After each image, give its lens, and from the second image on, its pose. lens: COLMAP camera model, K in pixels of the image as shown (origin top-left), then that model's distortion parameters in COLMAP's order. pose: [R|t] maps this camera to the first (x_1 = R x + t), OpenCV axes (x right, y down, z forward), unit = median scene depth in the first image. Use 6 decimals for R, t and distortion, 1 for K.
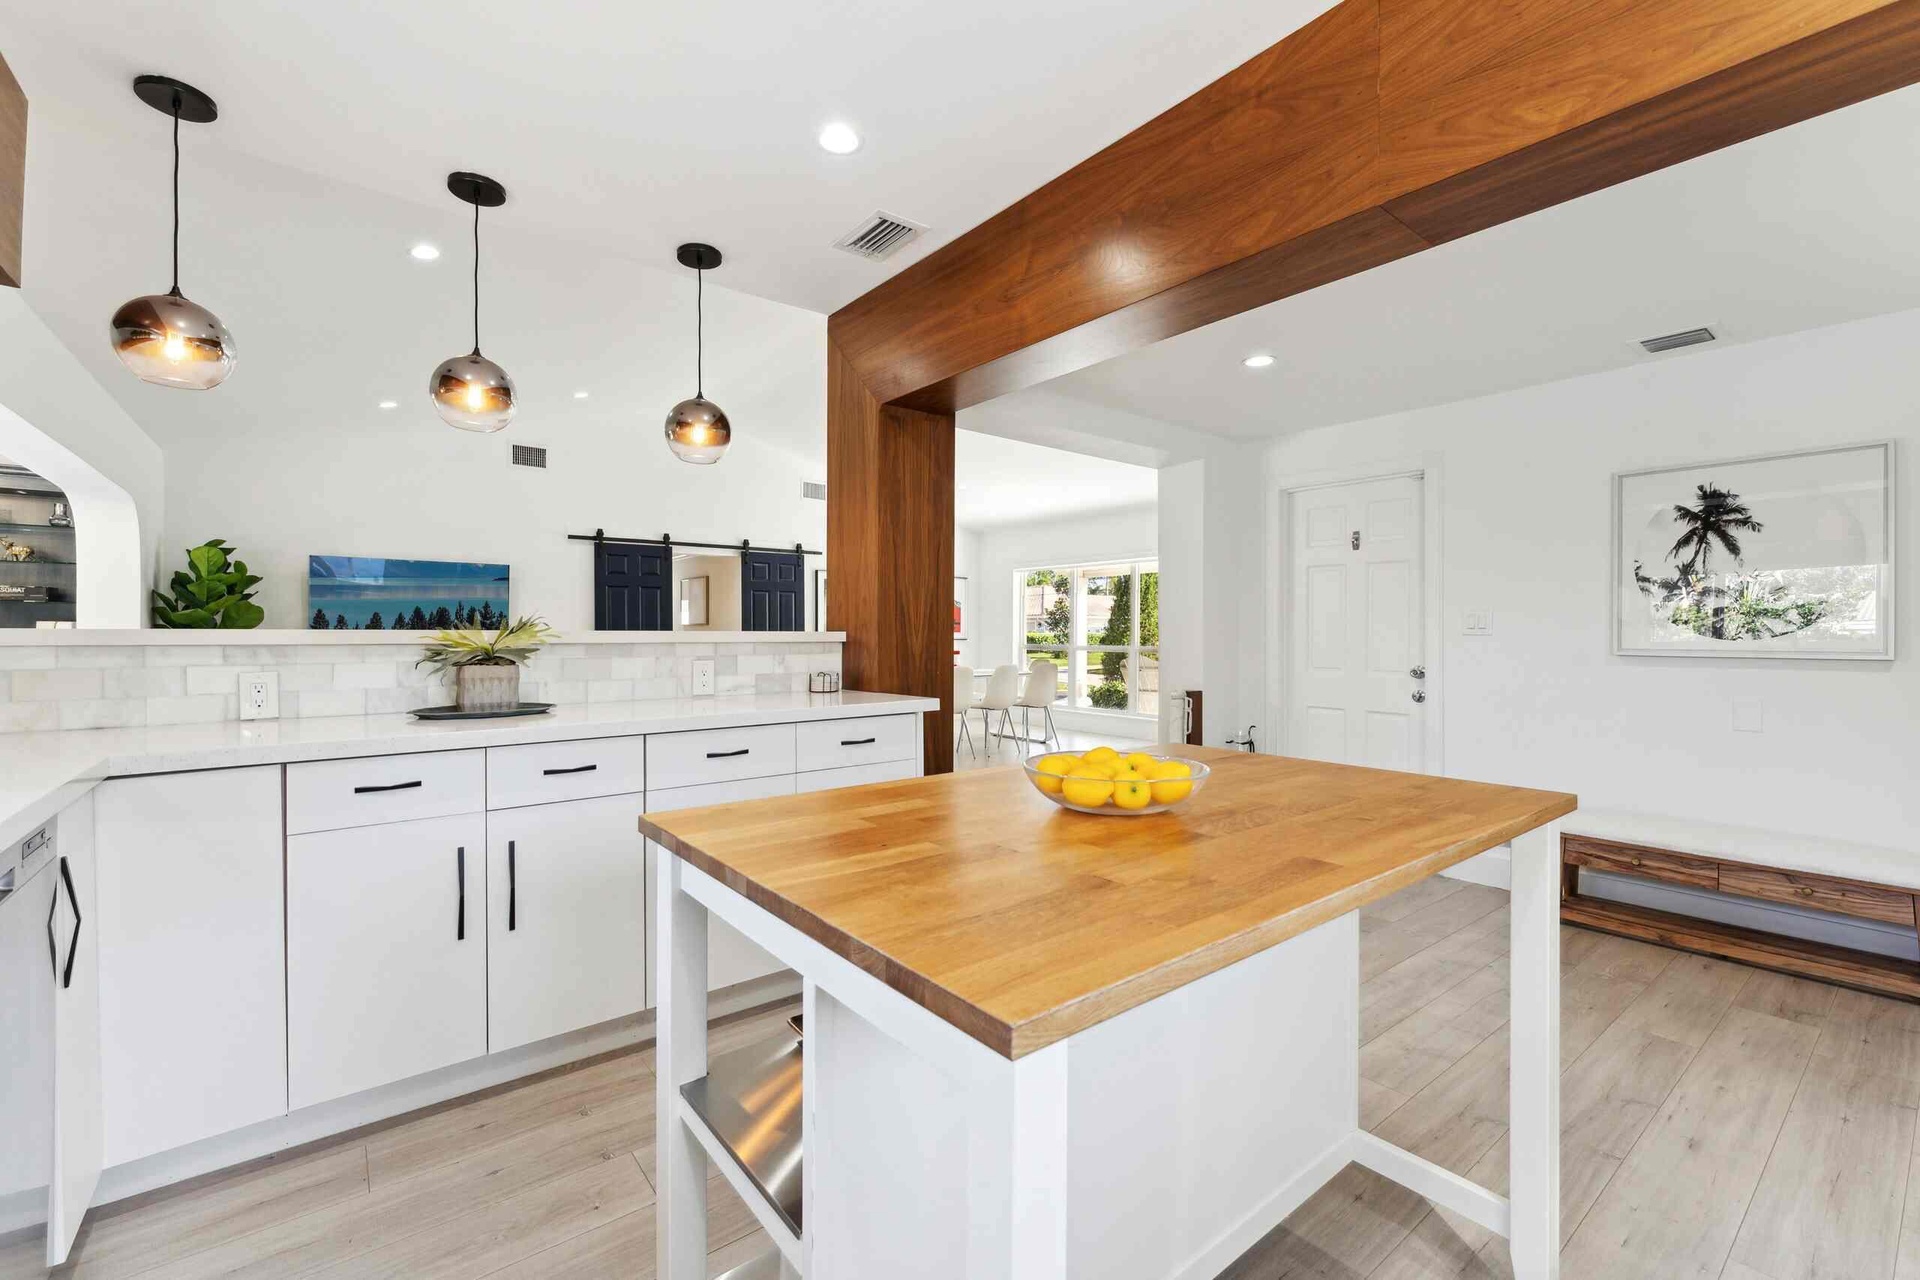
lens RADIAL K [[796.5, 0, 948.4], [0, 796.5, 632.9], [0, 0, 1]] dist [0.002084, -0.000110]
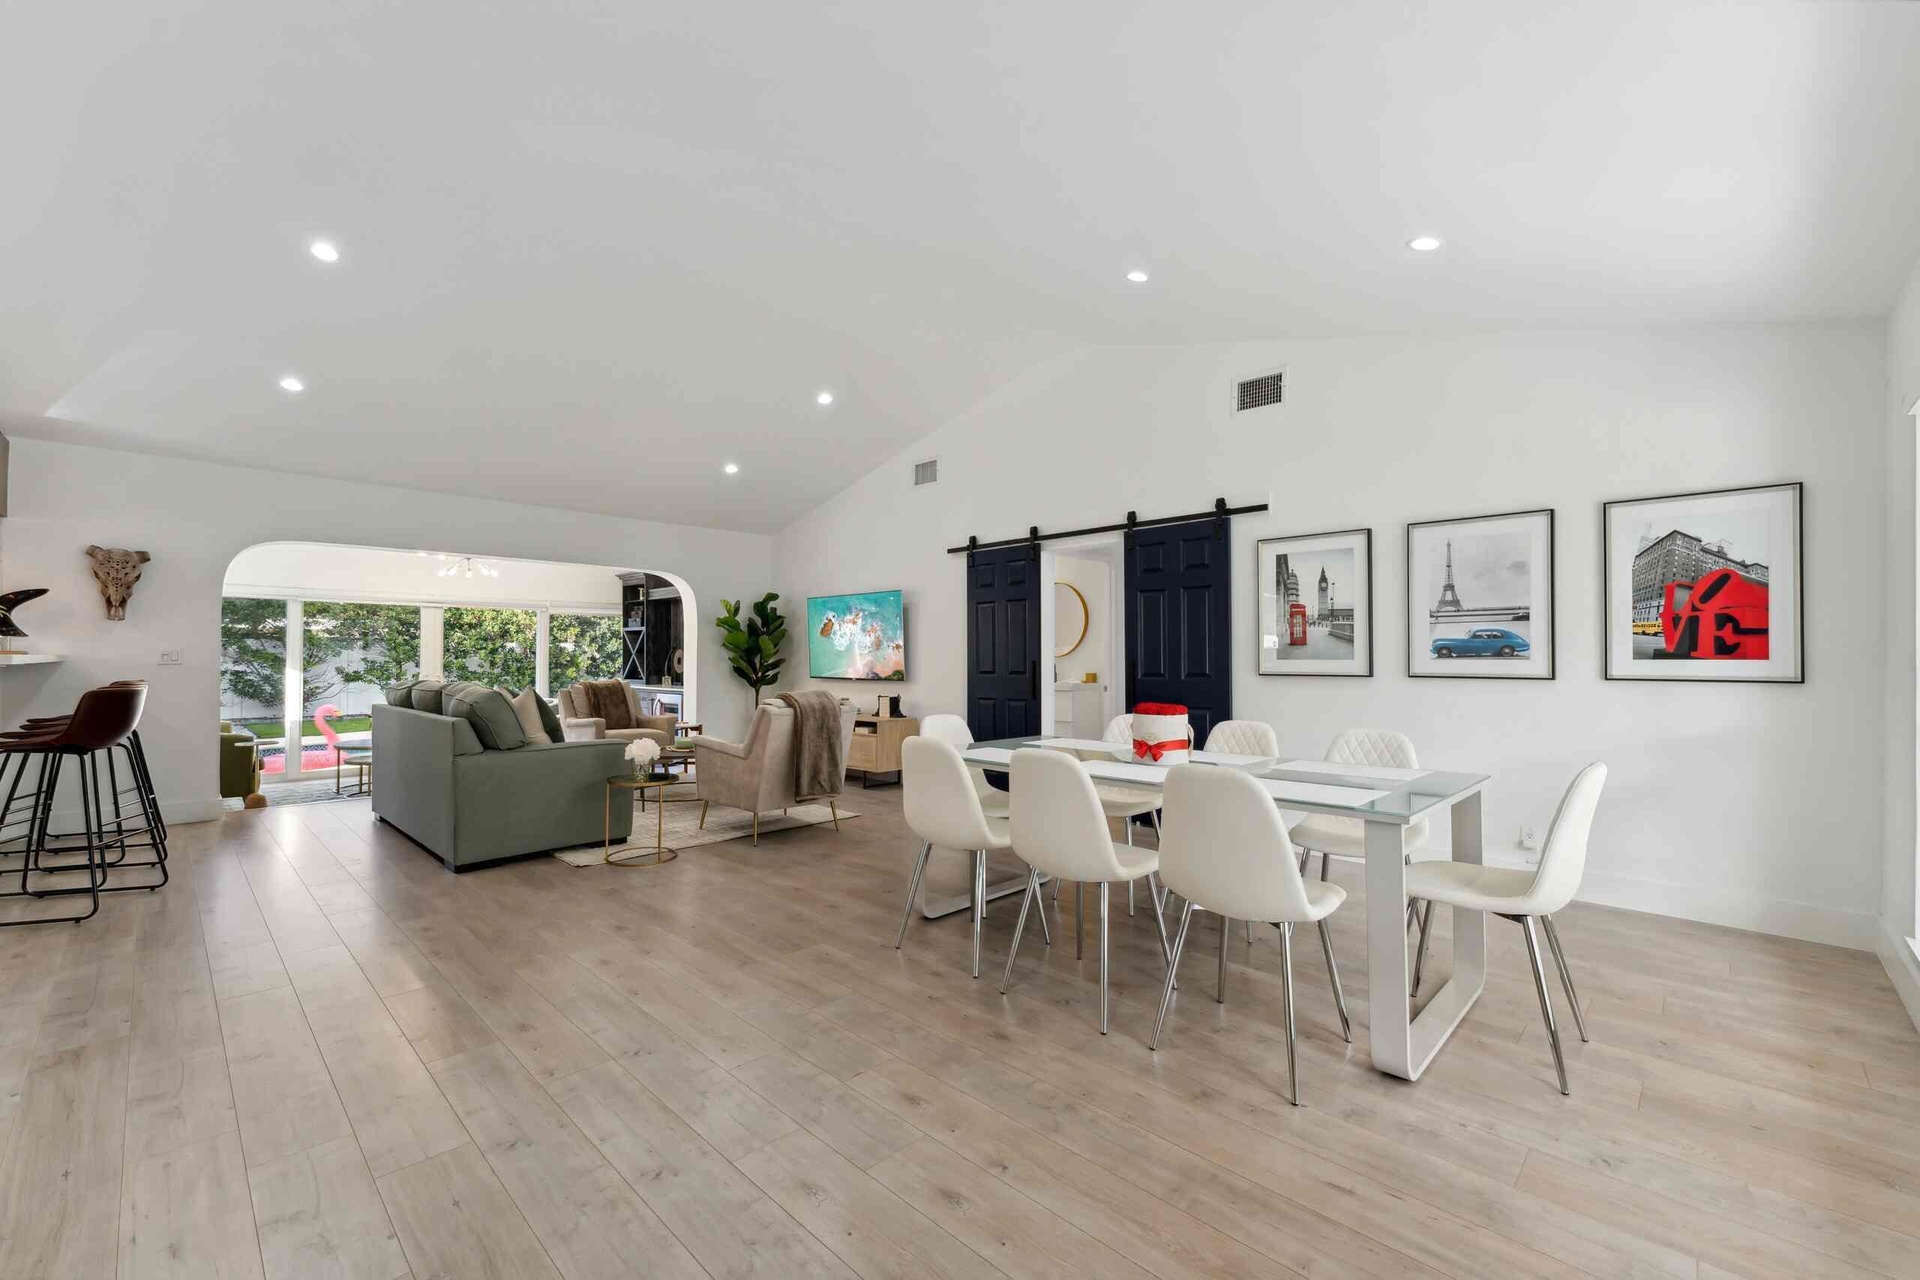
lens RADIAL K [[784.5, 0, 960.0], [0, 784.5, 640.0], [0, 0, 1]] dist [-0.000736, -0.000091]
pose [[0.131840, -0.024580, -0.990966, 0.893475], [-0.004466, 0.999668, -0.025390, -0.002801], [0.991261, 0.007774, 0.131687, 2.125446]]
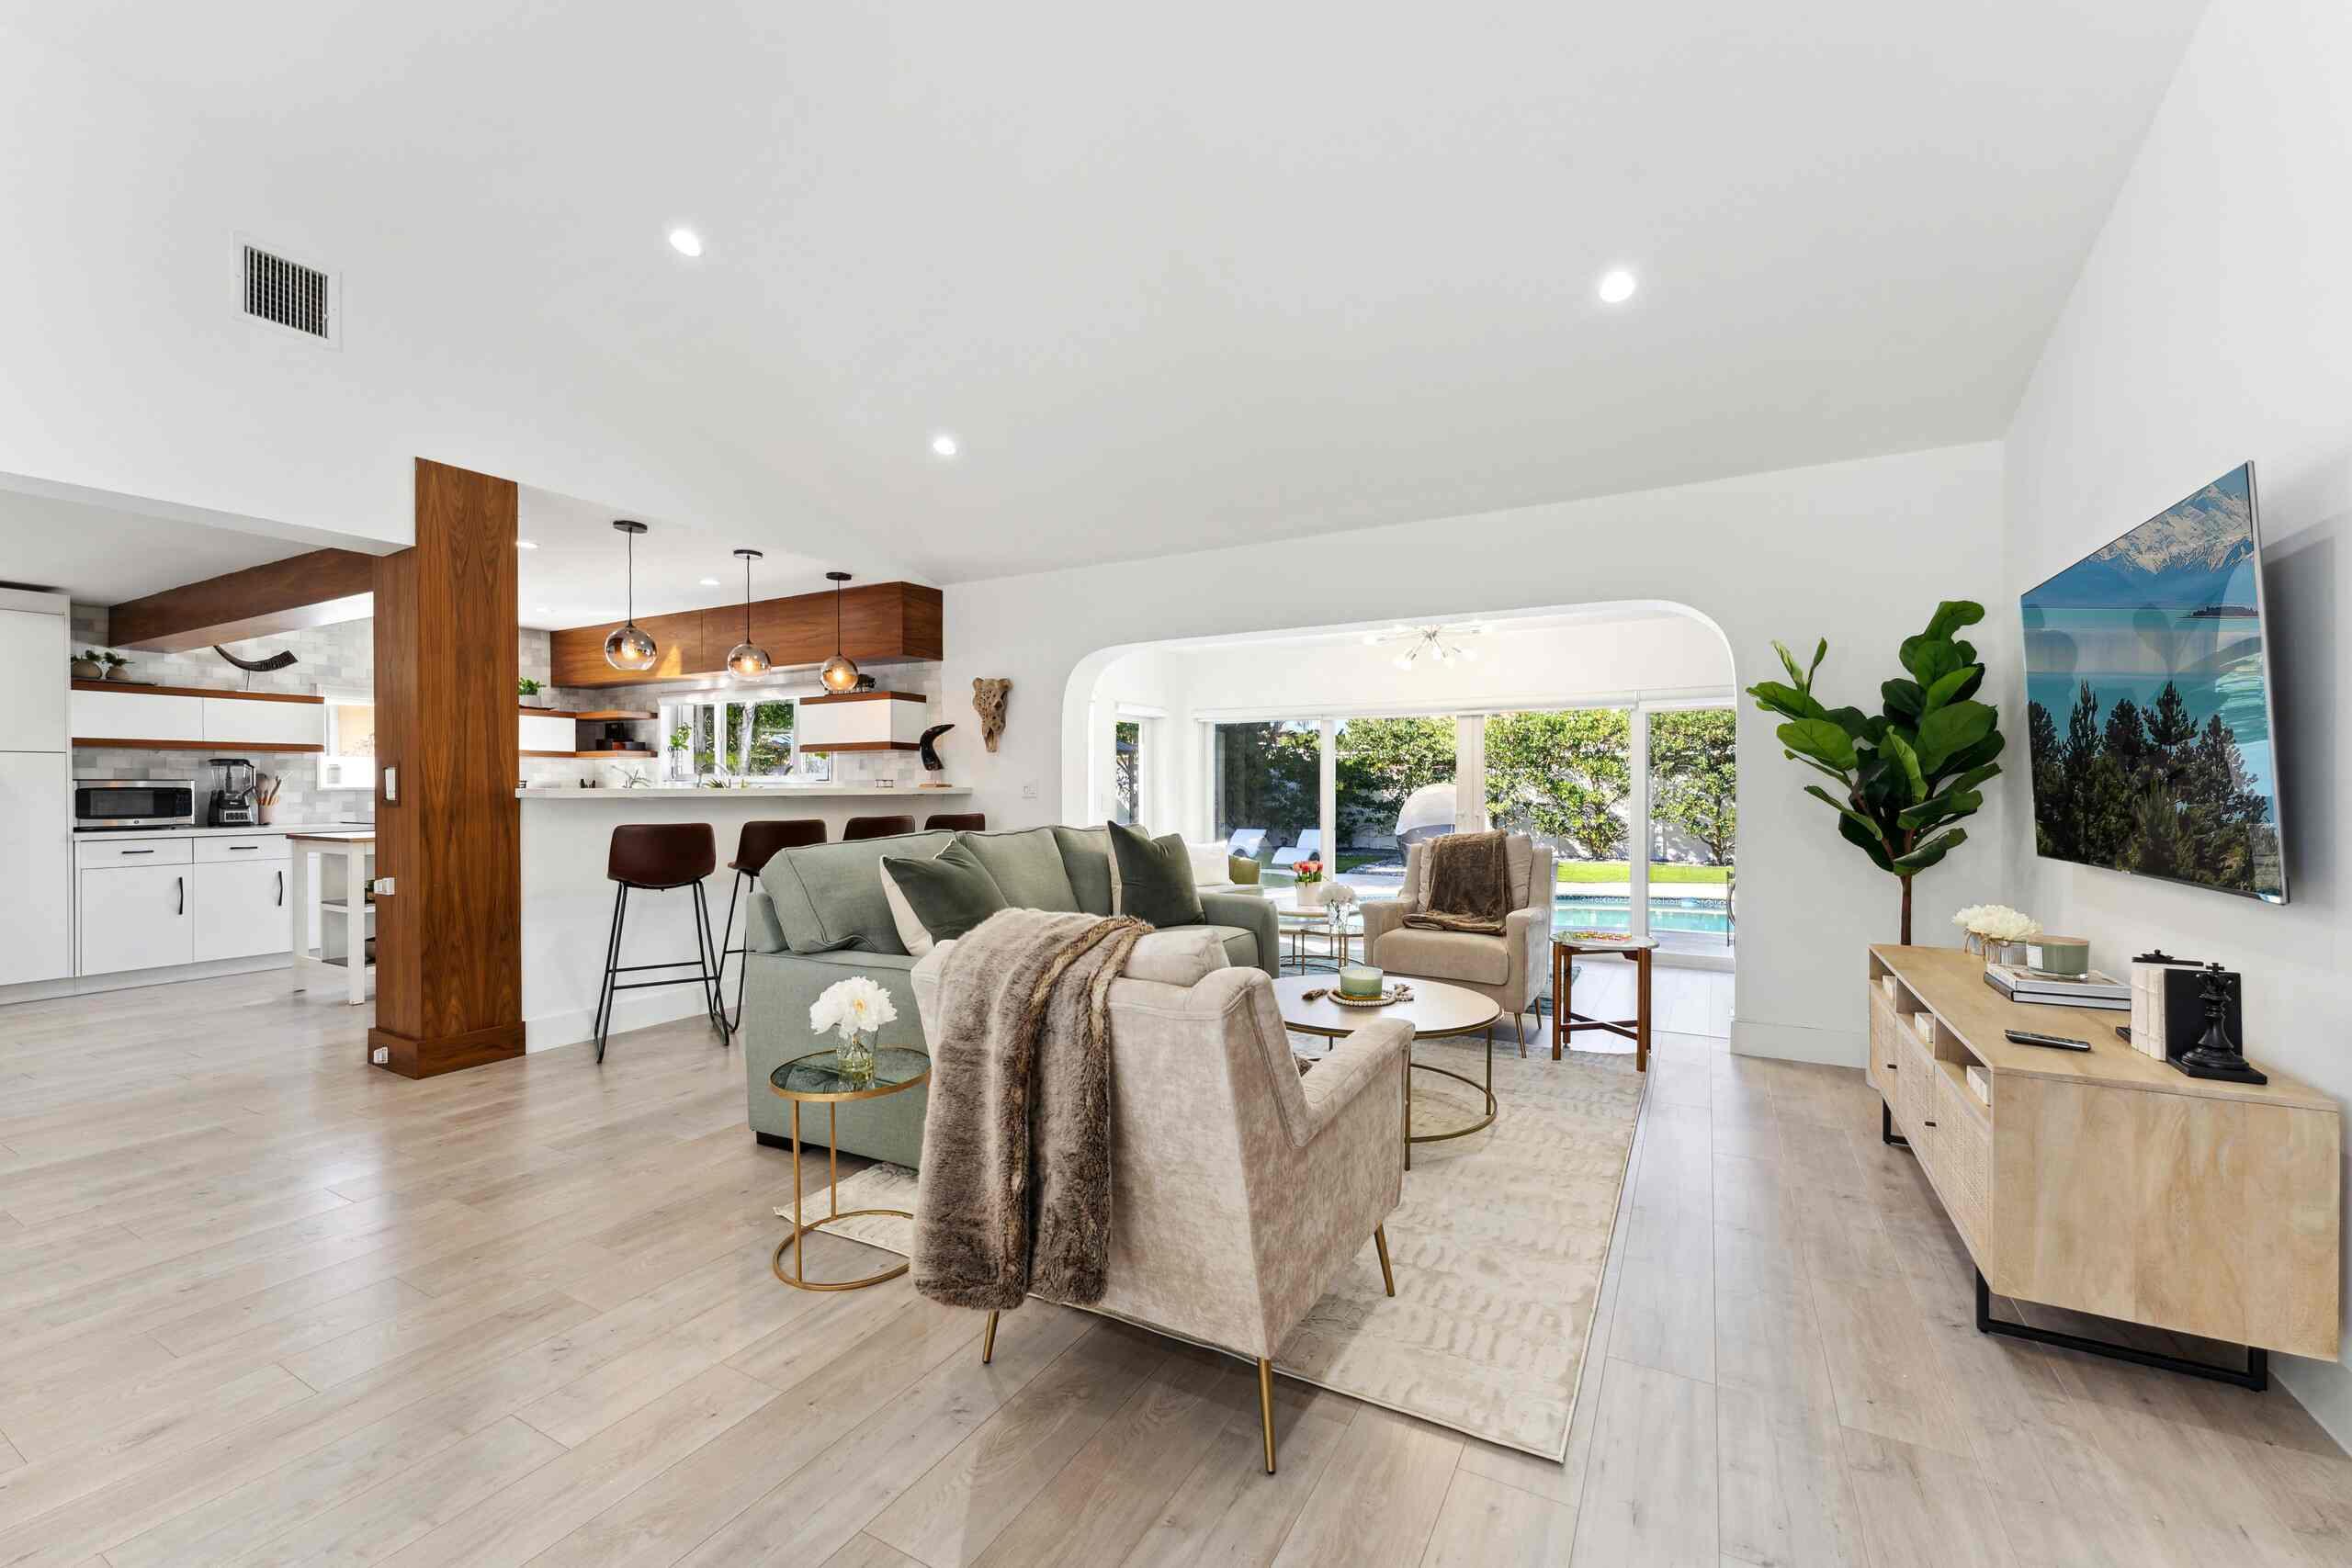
lens RADIAL K [[960.9, 0, 1176.0], [0, 960.9, 784.0], [0, 0, 1]] dist [-0.000736, -0.000091]
pose [[-0.927759, -0.005790, -0.373136, -0.518509], [-0.004099, 0.999977, -0.005325, -0.003989], [0.373158, -0.003411, -0.927761, 2.522701]]
